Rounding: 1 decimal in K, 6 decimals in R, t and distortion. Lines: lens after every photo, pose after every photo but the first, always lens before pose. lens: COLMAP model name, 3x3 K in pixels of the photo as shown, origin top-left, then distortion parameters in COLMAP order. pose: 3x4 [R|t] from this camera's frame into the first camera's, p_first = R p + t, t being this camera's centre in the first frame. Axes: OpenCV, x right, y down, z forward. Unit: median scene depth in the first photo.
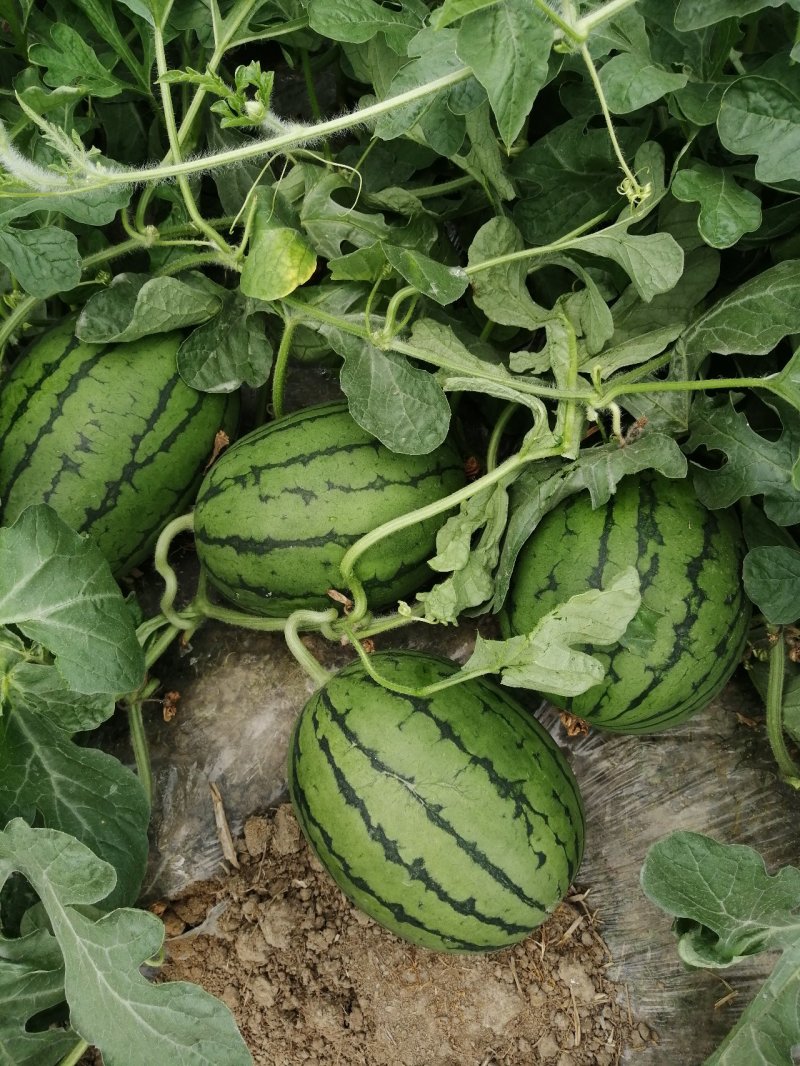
lens RADIAL K [[870.4, 0, 400.0], [0, 870.4, 533.0], [0, 0, 1]] dist [-0.001571, -0.000985]
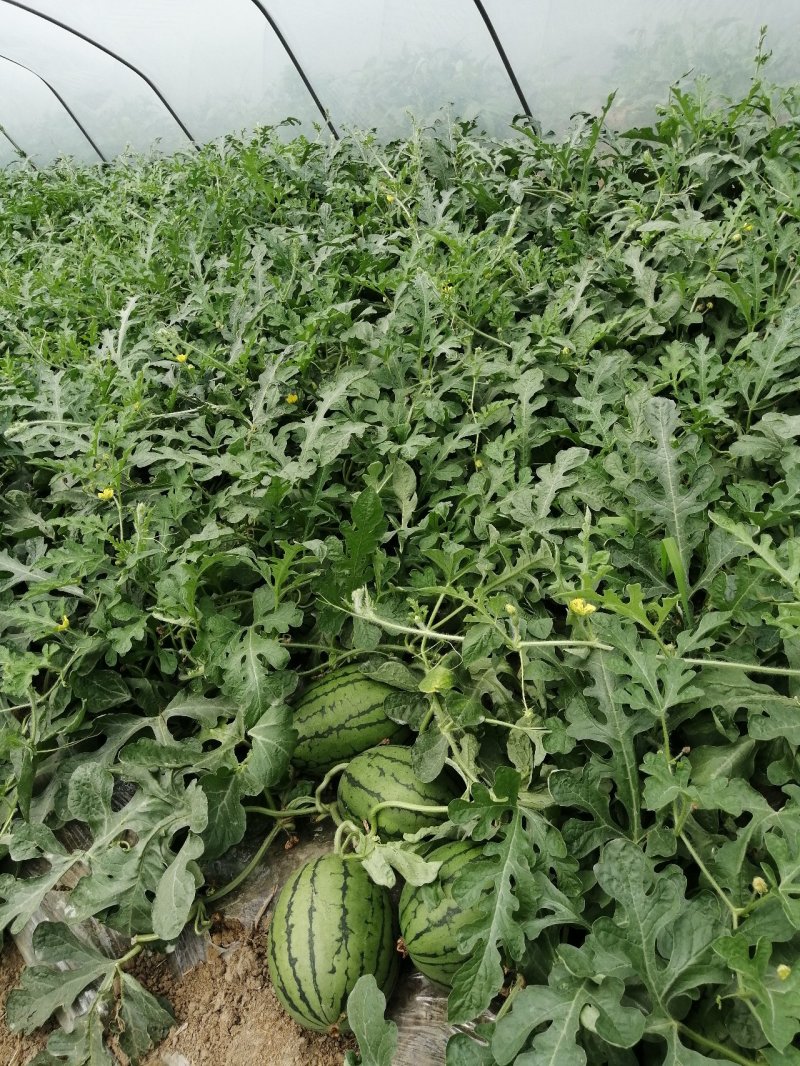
lens RADIAL K [[870.4, 0, 400.0], [0, 870.4, 533.0], [0, 0, 1]] dist [-0.001571, -0.000985]
pose [[0.688310, 0.345822, -0.637680, 1.178701], [-0.622557, 0.732828, -0.274565, 0.092248], [0.372359, 0.585978, 0.719707, -0.950685]]
